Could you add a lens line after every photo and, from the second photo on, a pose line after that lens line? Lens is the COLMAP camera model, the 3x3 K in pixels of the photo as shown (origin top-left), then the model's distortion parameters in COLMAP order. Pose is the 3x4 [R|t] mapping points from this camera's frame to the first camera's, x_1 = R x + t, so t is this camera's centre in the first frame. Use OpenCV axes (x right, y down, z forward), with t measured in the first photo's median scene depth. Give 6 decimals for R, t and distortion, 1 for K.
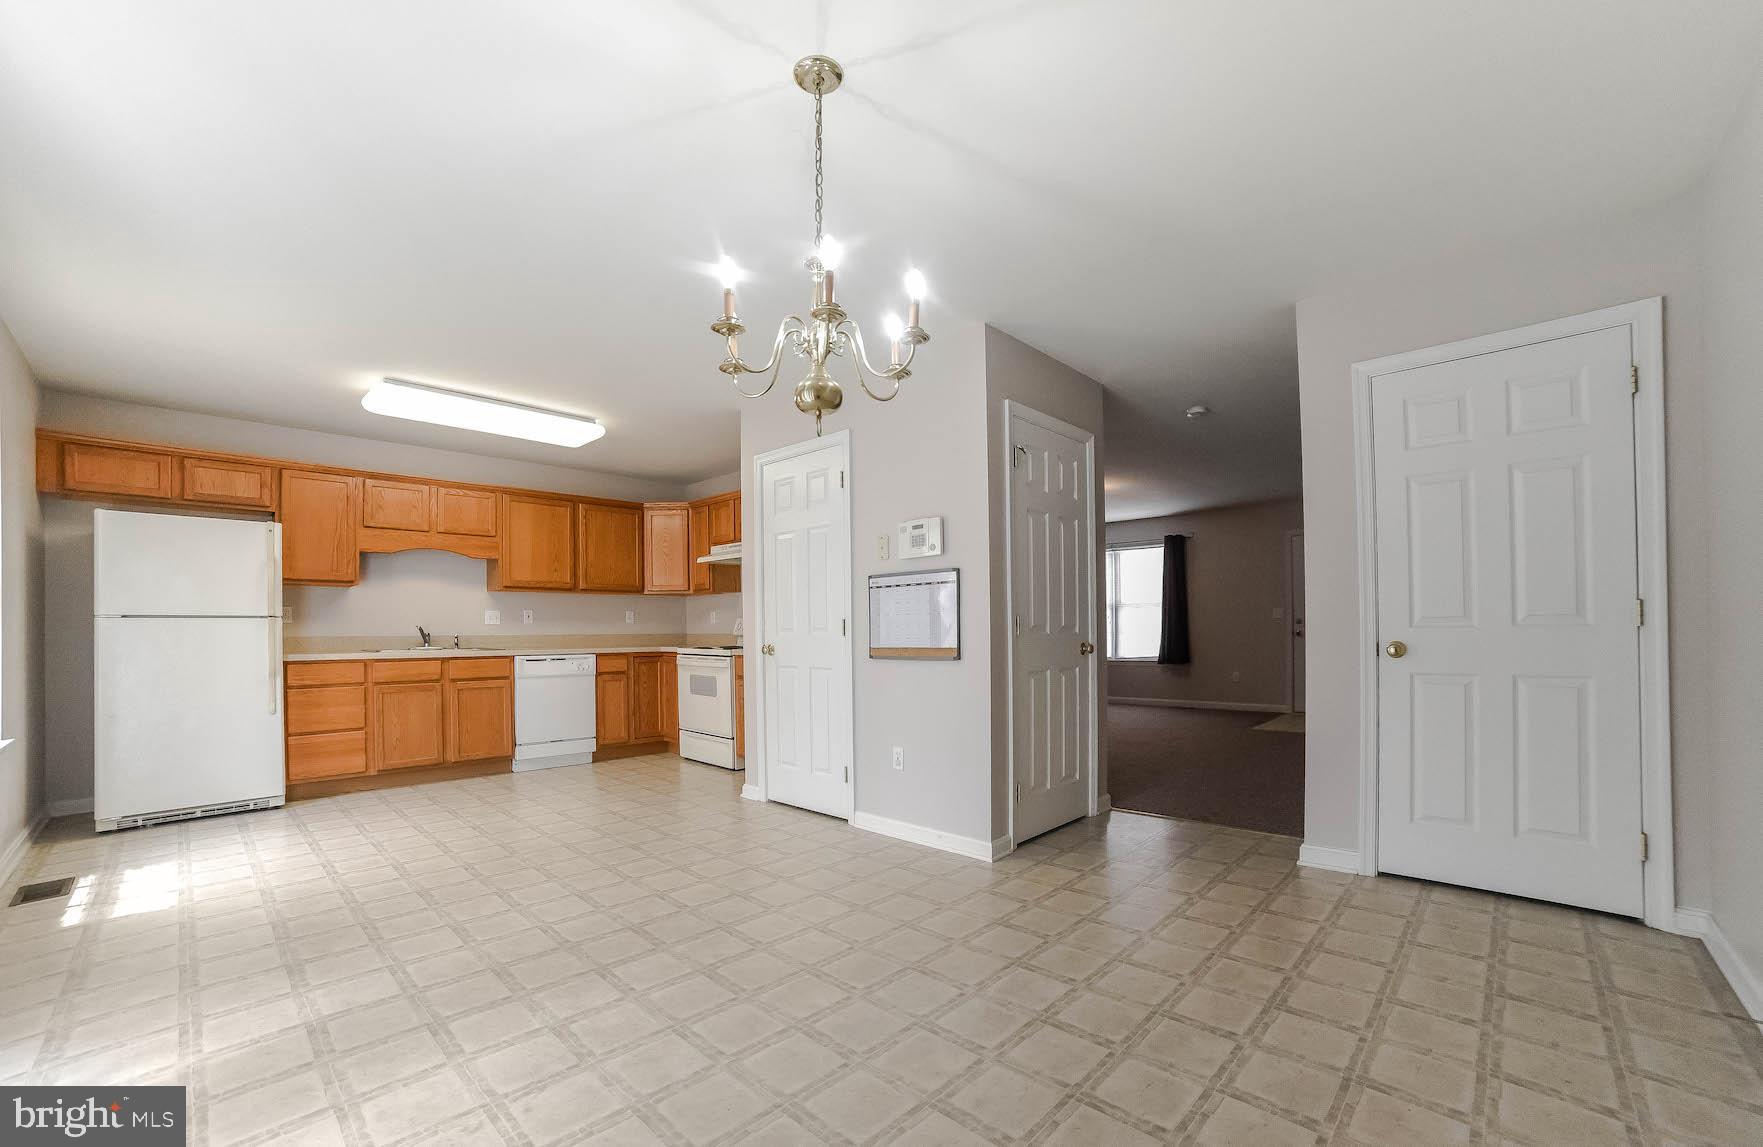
lens RADIAL K [[725.0, 0, 929.0], [0, 725.0, 643.2], [0, 0, 1]] dist [-0.113150, 0.033887]
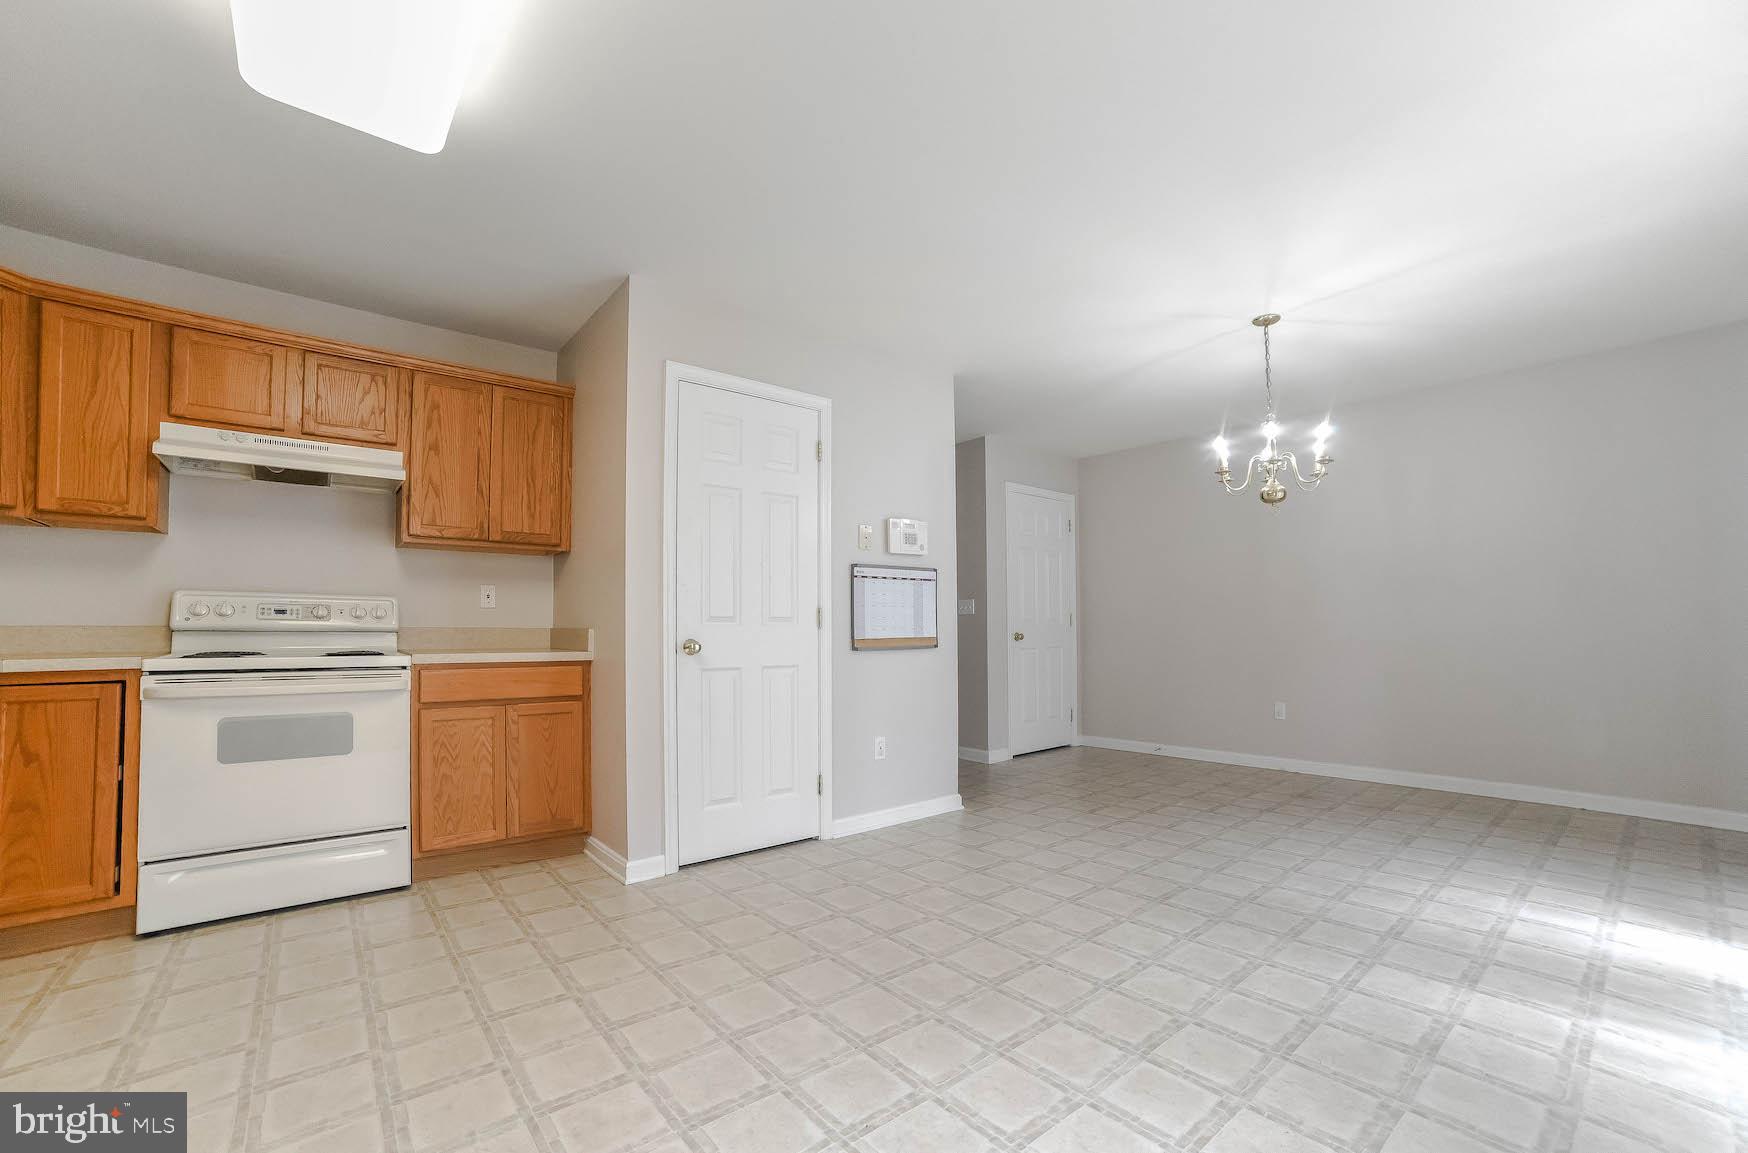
lens RADIAL K [[714.2, 0, 879.8], [0, 714.2, 617.3], [0, 0, 1]] dist [-0.093113, 0.034040]
pose [[0.149123, 0.022120, 0.988571, -0.795349], [0.020624, 0.999463, -0.025475, 0.001604], [-0.988604, 0.024187, 0.148586, 0.652566]]
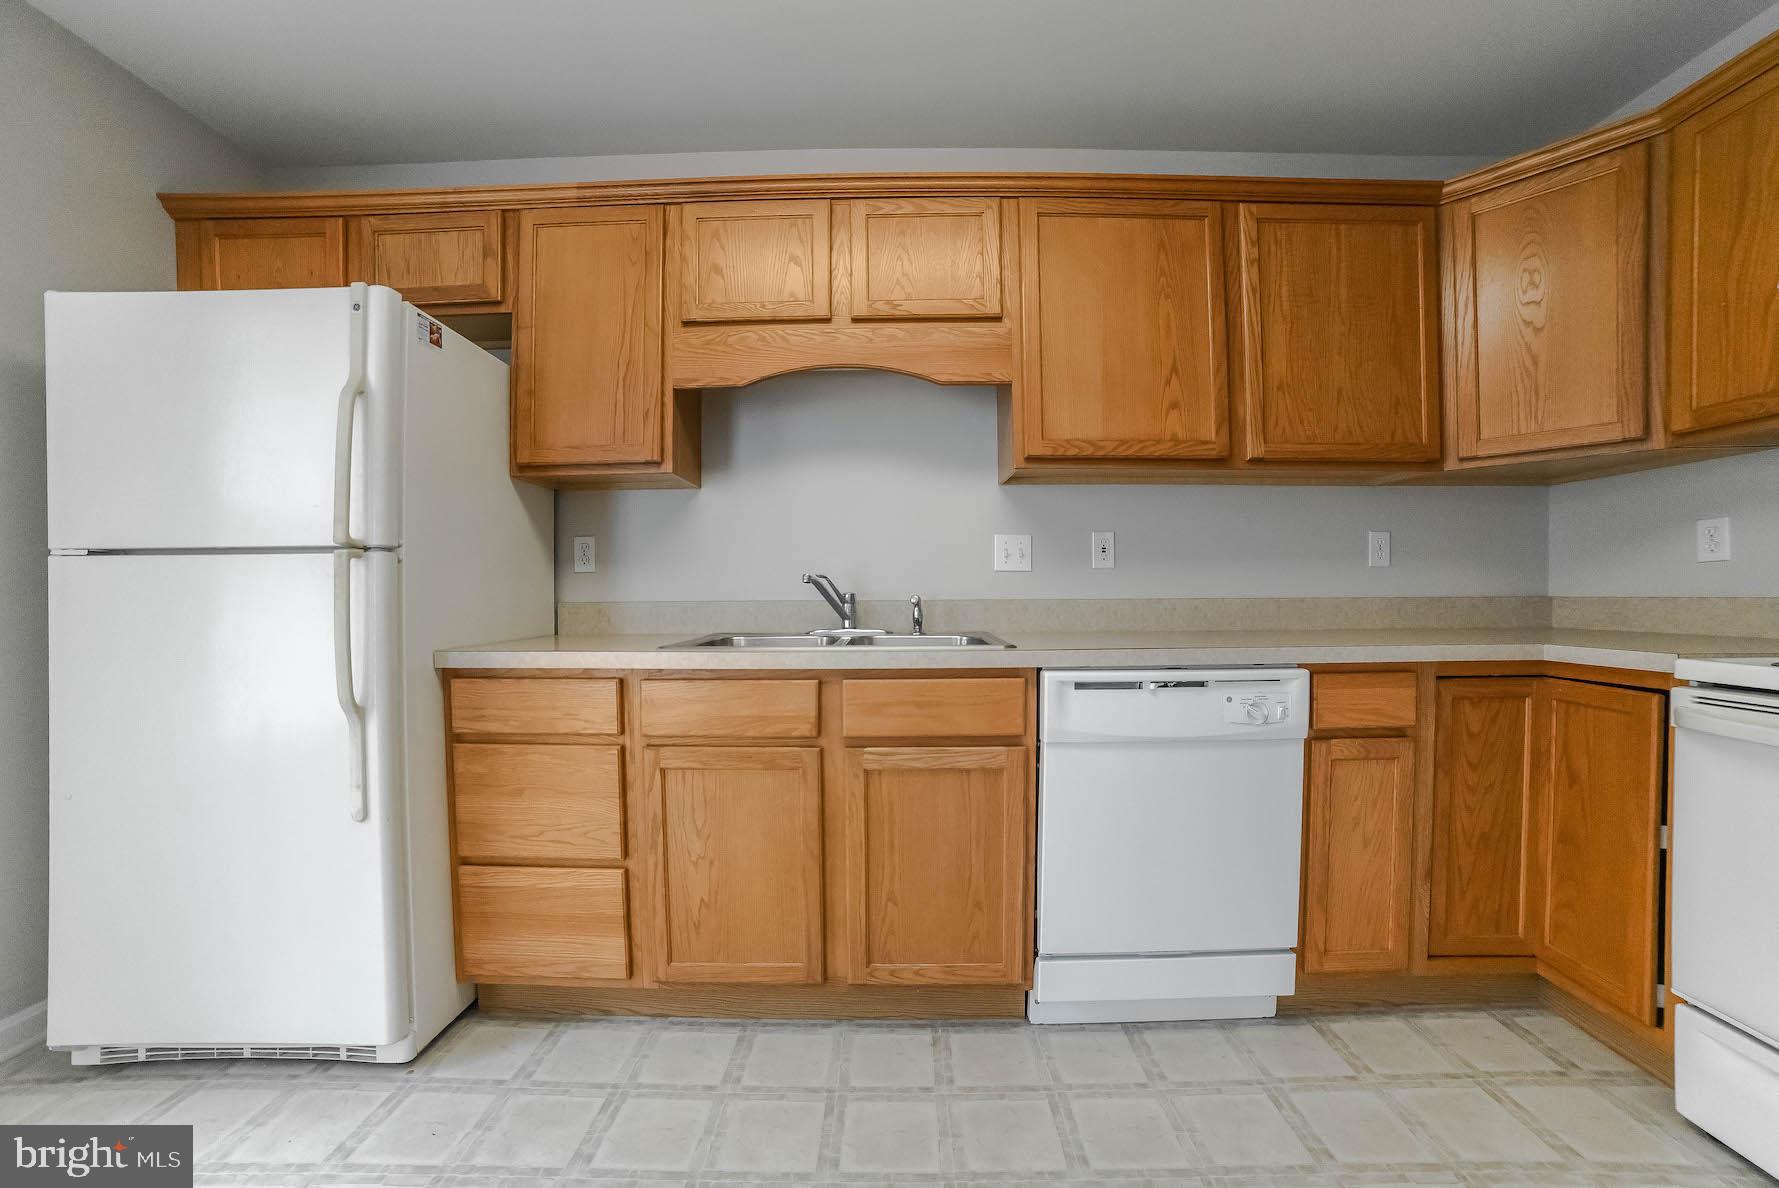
lens RADIAL K [[731.3, 0, 888.6], [0, 731.3, 606.1], [0, 0, 1]] dist [-0.090280, 0.036048]
pose [[0.653689, 0.011884, -0.756670, -0.421774], [-0.009878, 0.999925, 0.007172, -0.011775], [0.756698, 0.002786, 0.653758, 0.789877]]
